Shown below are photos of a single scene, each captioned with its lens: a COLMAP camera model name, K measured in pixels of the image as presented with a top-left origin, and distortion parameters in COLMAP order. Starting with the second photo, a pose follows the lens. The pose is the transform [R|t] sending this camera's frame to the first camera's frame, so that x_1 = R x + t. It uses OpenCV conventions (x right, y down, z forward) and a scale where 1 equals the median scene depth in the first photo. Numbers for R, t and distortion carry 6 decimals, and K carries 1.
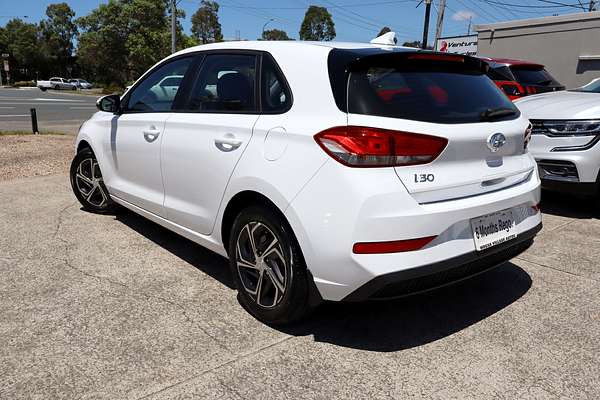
lens RADIAL K [[501.9, 0, 301.2], [0, 501.9, 197.3], [0, 0, 1]] dist [-0.001920, 0.003147]
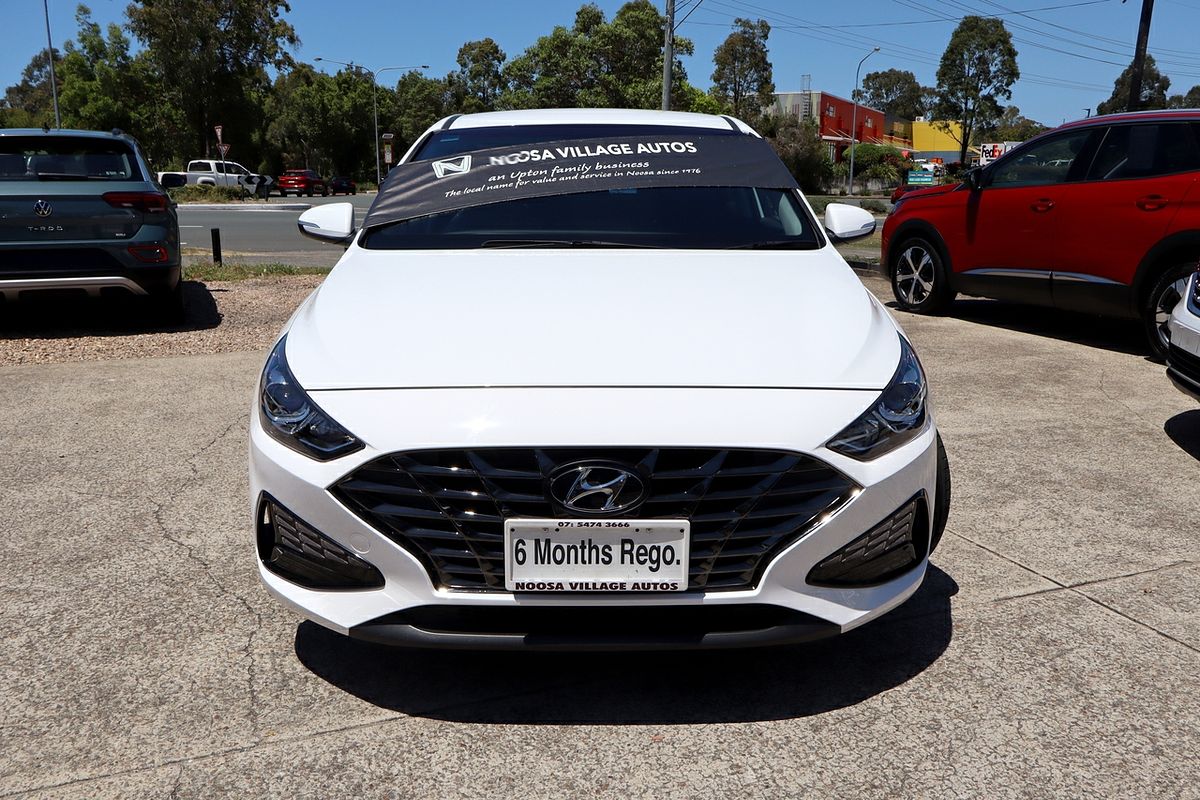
lens RADIAL K [[1006.7, 0, 605.7], [0, 1006.7, 392.7], [0, 0, 1]] dist [-0.014468, 0.003085]
pose [[0.946491, 0.056320, -0.317779, 0.103594], [-0.061635, 0.998076, -0.006688, -0.006080], [0.316791, 0.025916, 0.948141, 0.042413]]
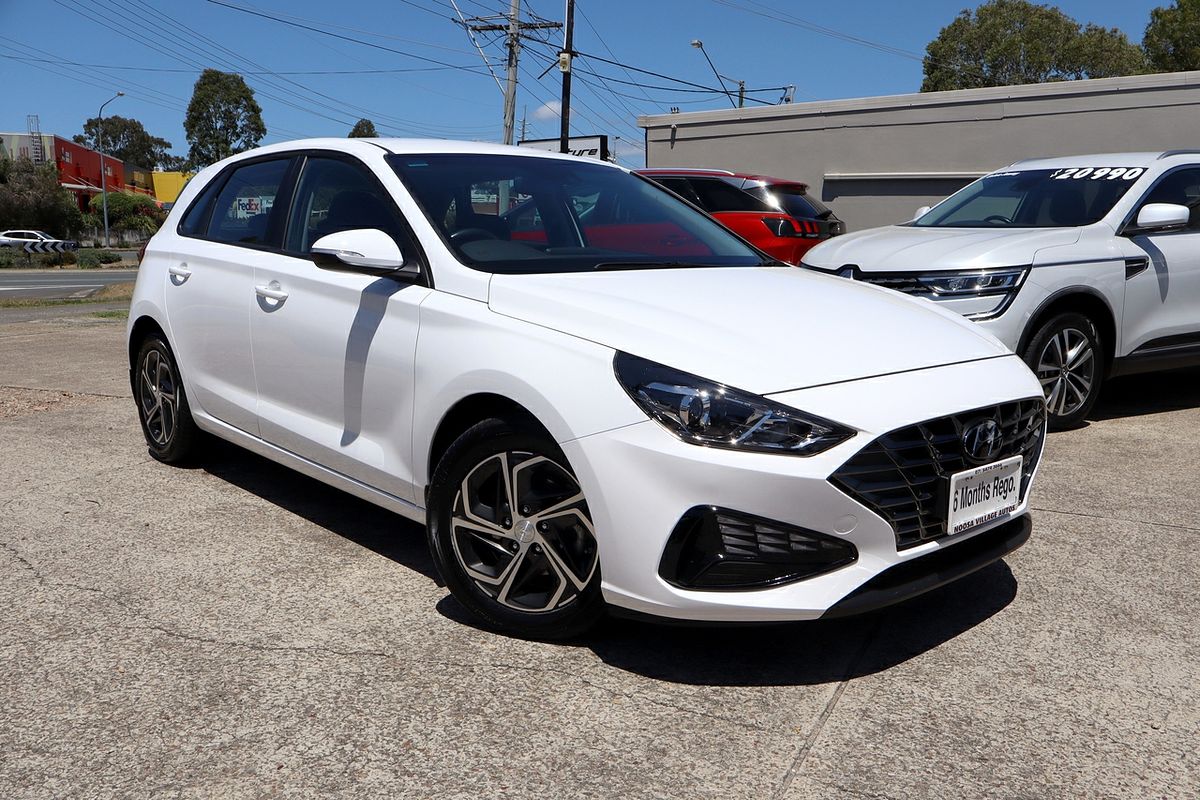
lens RADIAL K [[1007.4, 0, 600.0], [0, 1007.4, 400.0], [0, 0, 1]] dist [0.000448, -0.000306]
pose [[0.920682, -0.072130, 0.383590, -0.145660], [0.094147, 0.994798, -0.038908, 0.002215], [-0.378788, 0.071936, 0.922684, 0.032534]]
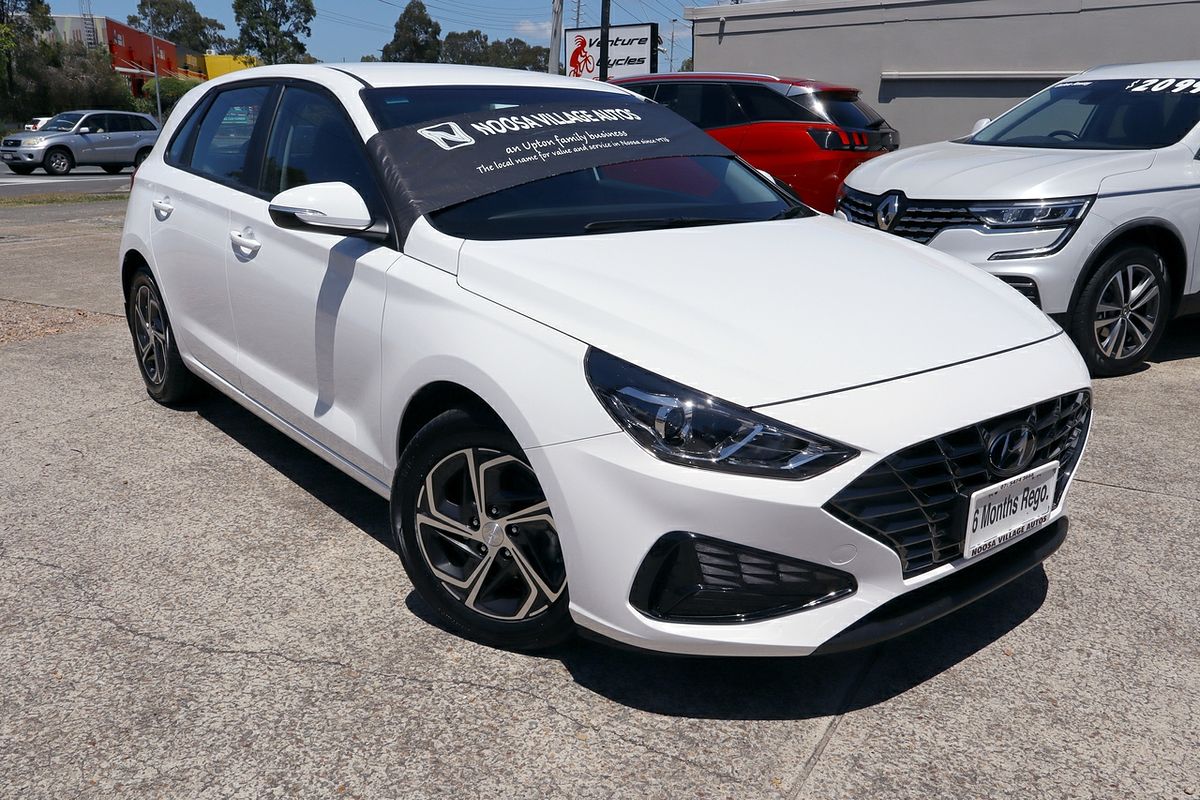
lens RADIAL K [[1003.9, 0, 602.5], [0, 1003.9, 394.6], [0, 0, 1]] dist [-0.001920, 0.003147]
pose [[0.940355, -0.094101, 0.326923, -0.116004], [0.078202, 0.995040, 0.061473, -0.020863], [-0.331086, -0.032240, 0.943050, 0.053060]]
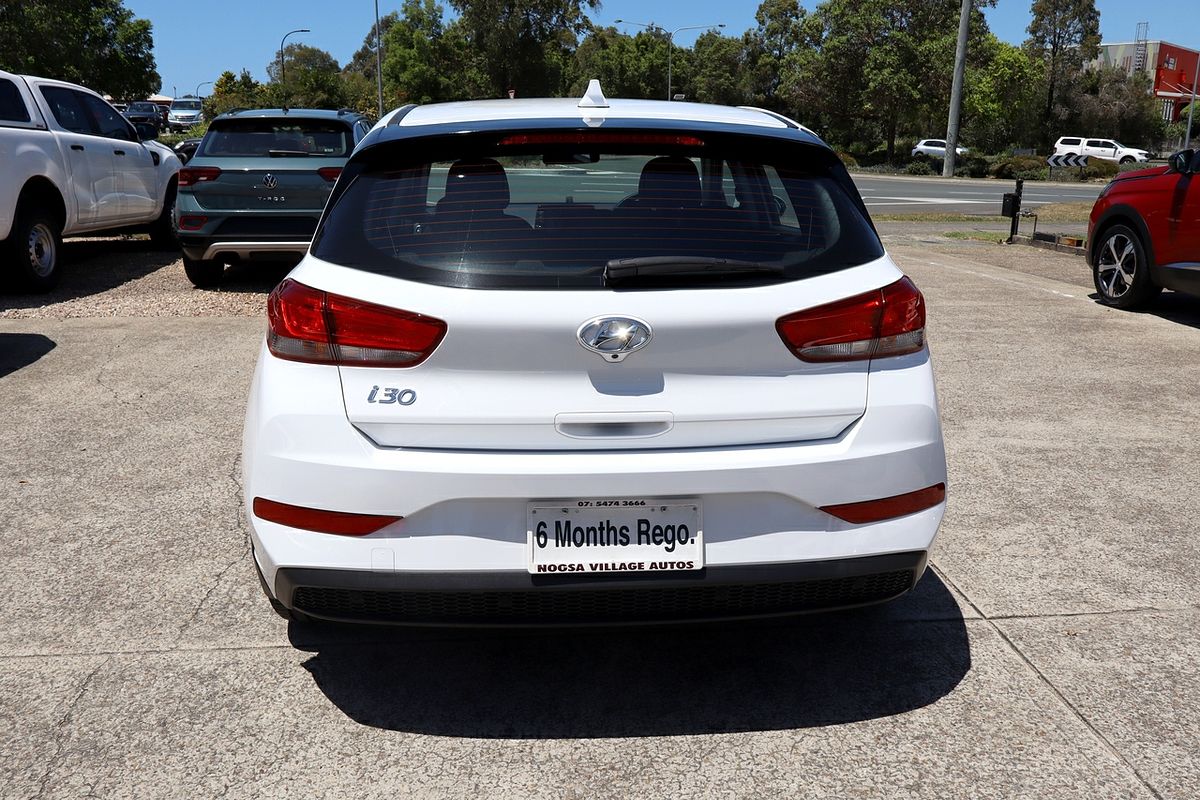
lens RADIAL K [[1003.9, 0, 602.5], [0, 1003.9, 394.6], [0, 0, 1]] dist [-0.001920, 0.003147]
pose [[0.809856, 0.137198, -0.570359, 0.206613], [-0.123904, 0.990337, 0.062289, -0.026885], [0.573394, 0.020225, 0.819030, 0.067142]]
